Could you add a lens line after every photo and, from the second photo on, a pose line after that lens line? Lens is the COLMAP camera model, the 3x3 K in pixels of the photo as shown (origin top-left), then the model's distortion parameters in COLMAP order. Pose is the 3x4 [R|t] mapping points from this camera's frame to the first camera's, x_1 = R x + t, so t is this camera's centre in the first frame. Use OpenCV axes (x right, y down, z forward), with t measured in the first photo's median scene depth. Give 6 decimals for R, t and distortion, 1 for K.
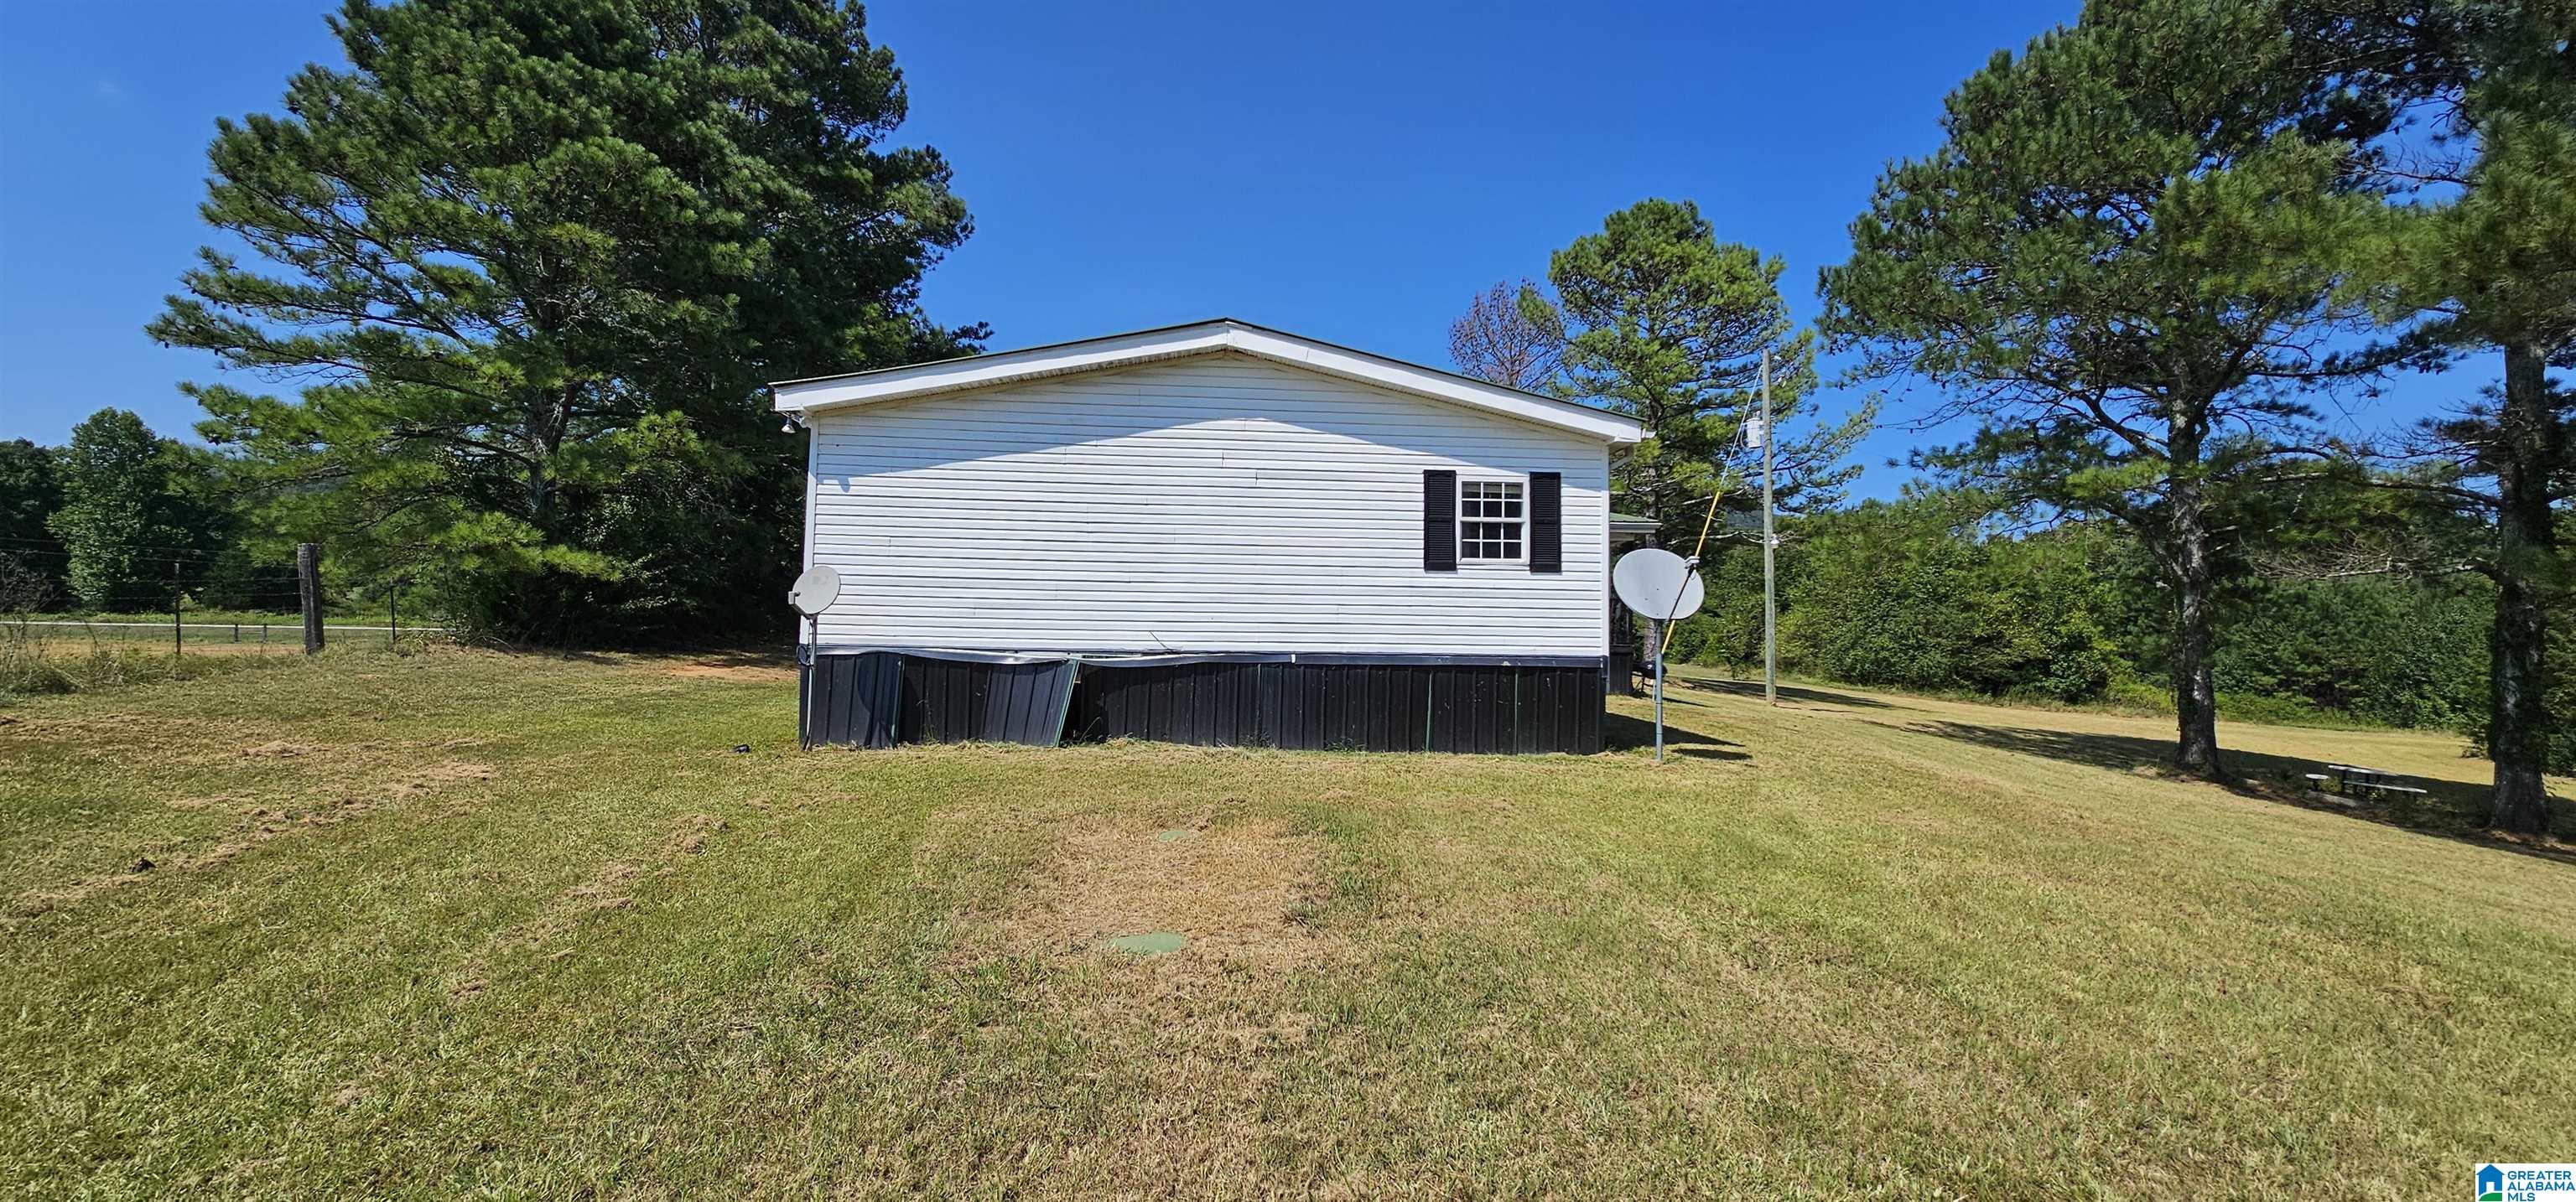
lens RADIAL K [[1047.4, 0, 1283.2], [0, 1047.4, 582.2], [0, 0, 1]] dist [-0.001388, -0.000284]
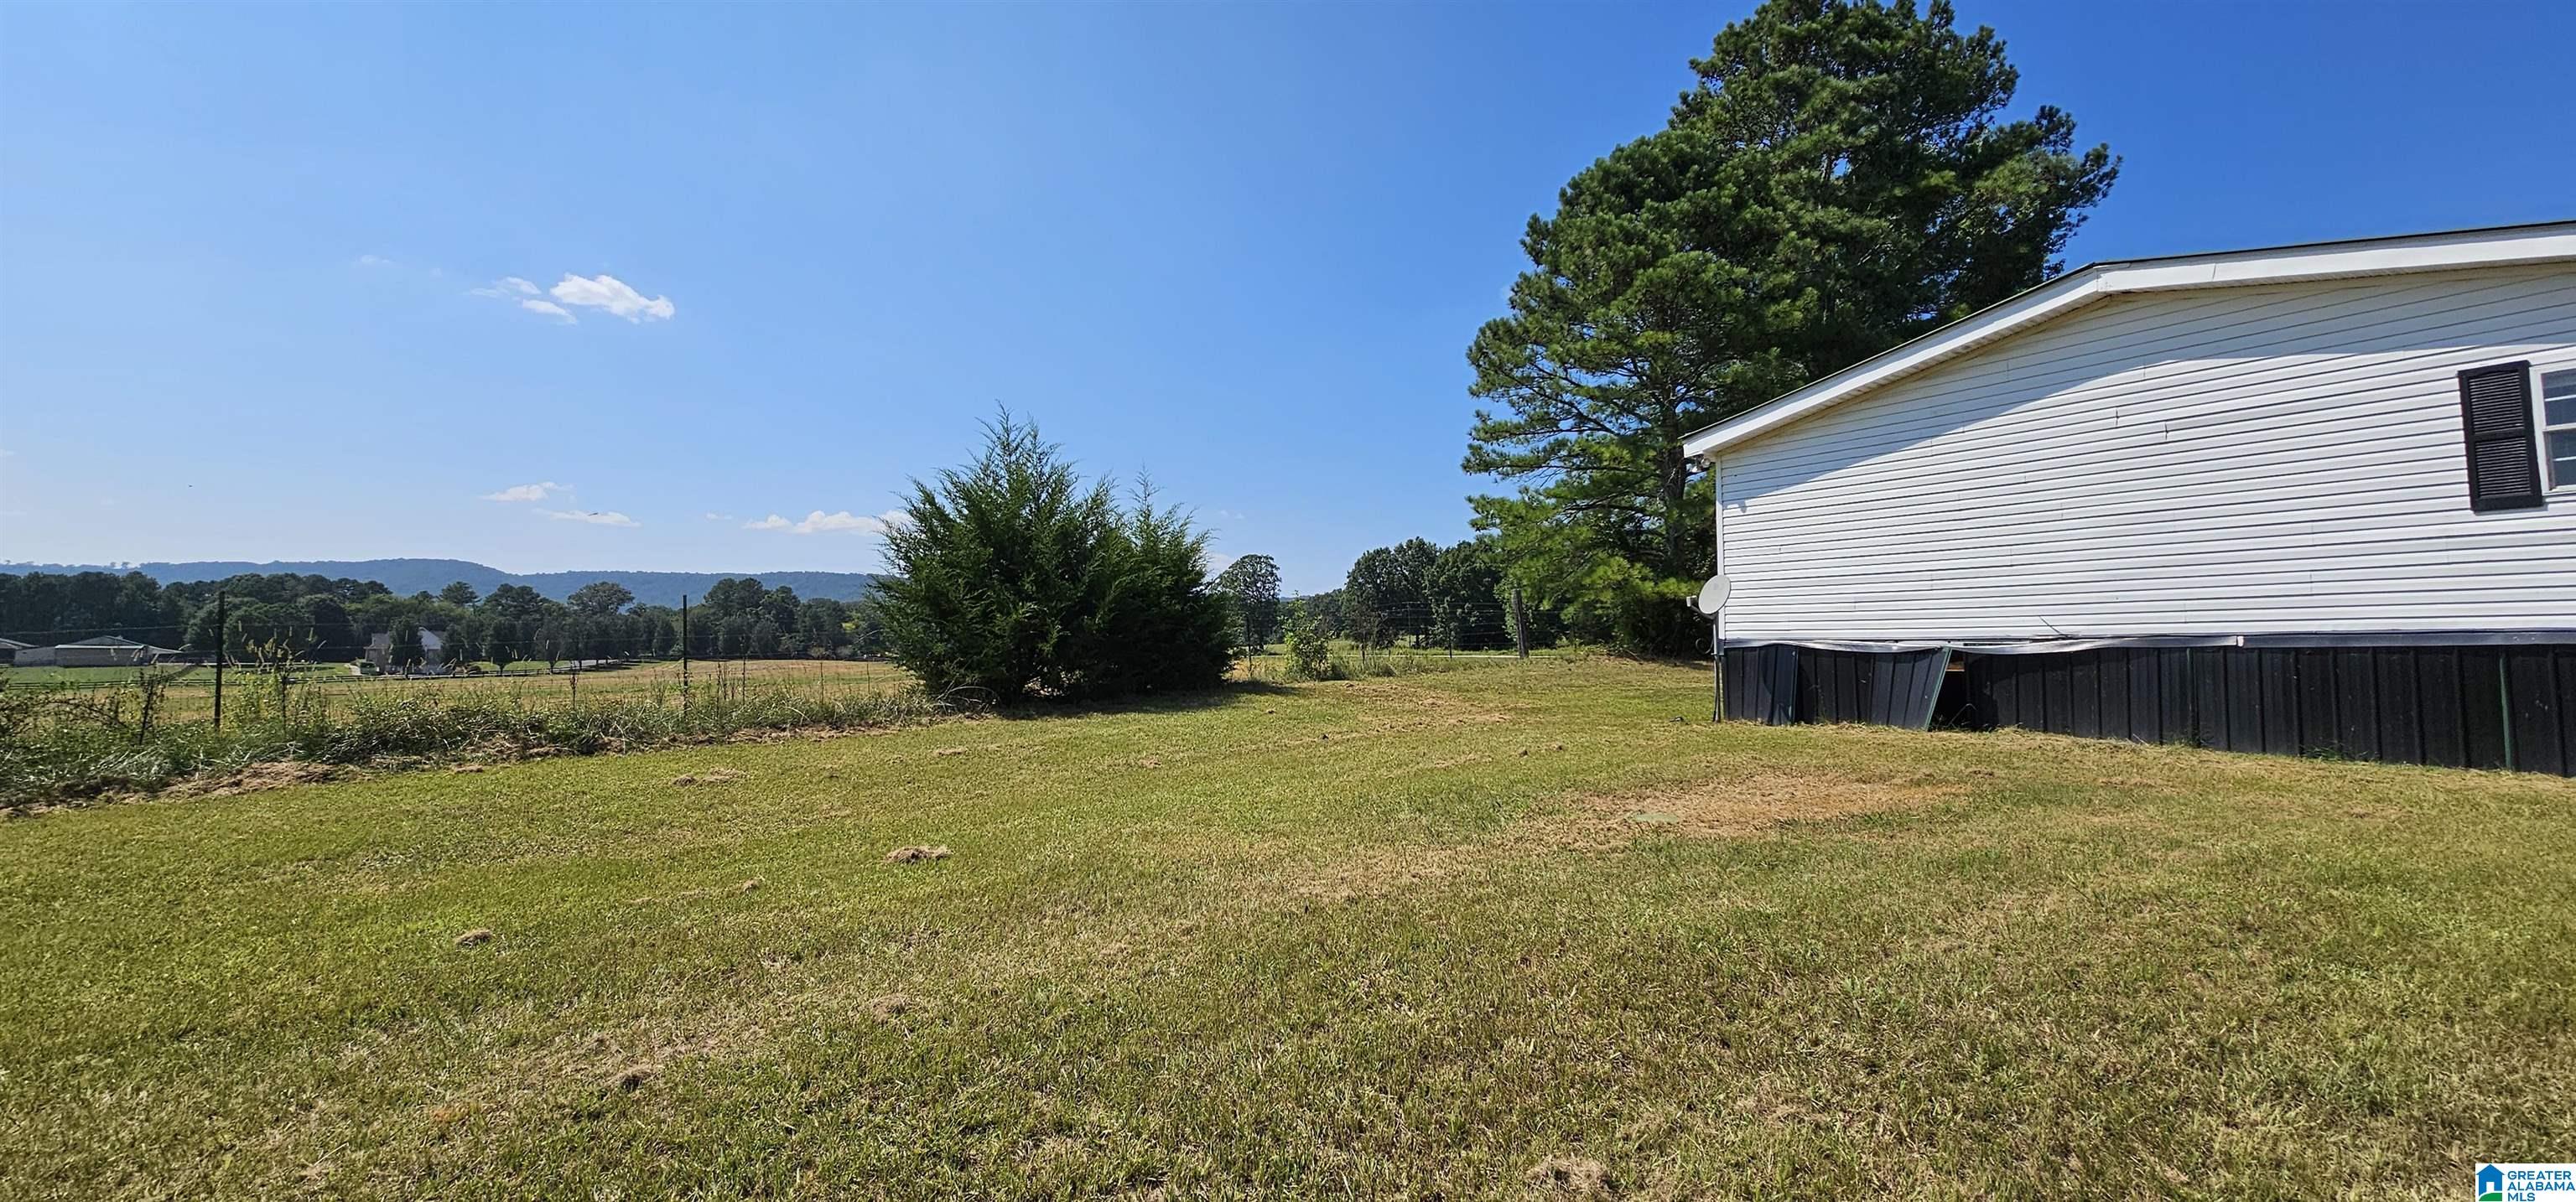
lens RADIAL K [[1047.4, 0, 1283.2], [0, 1047.4, 582.2], [0, 0, 1]] dist [-0.001388, -0.000284]
pose [[0.466430, -0.075919, -0.881294, 0.374583], [0.052408, 0.996932, -0.058143, 0.034298], [0.883004, -0.019068, 0.468977, -0.036428]]
